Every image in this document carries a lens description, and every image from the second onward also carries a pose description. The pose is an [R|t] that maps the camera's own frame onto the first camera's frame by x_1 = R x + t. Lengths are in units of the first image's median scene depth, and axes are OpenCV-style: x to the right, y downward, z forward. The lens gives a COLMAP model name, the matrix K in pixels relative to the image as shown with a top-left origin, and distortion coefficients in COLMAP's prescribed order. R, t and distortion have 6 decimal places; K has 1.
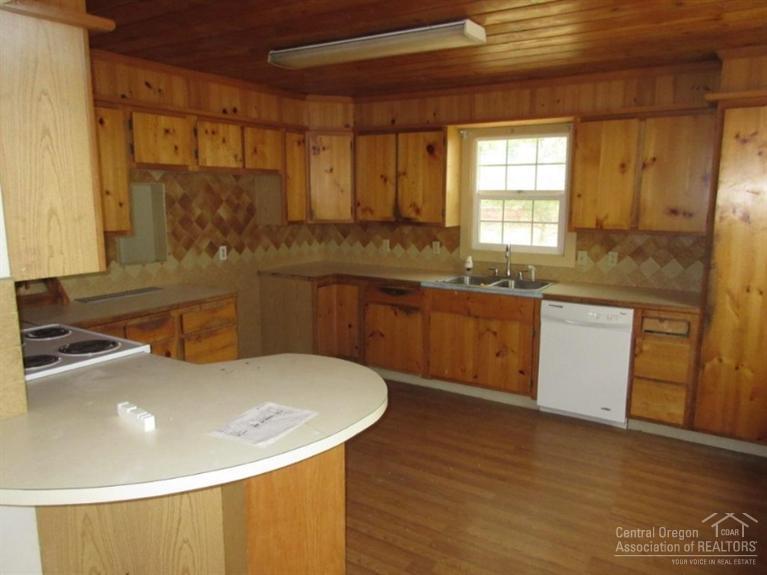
lens RADIAL K [[570.7, 0, 385.7], [0, 570.7, 287.7], [0, 0, 1]] dist [-0.002886, -0.002995]
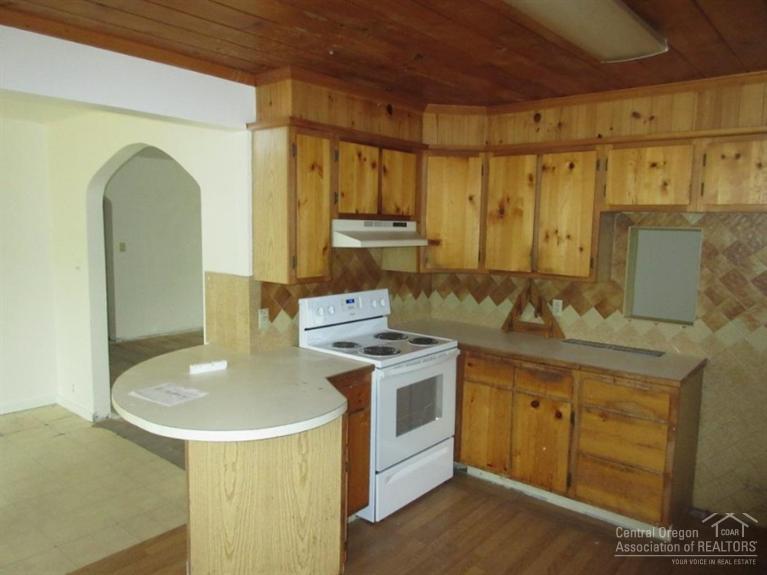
lens RADIAL K [[570.7, 0, 385.1], [0, 570.7, 288.4], [0, 0, 1]] dist [-0.002886, -0.002995]
pose [[-0.123229, 0.098496, -0.987478, 0.495883], [-0.184237, 0.975493, 0.120292, -0.128701], [0.975126, 0.196753, -0.102062, 0.743116]]
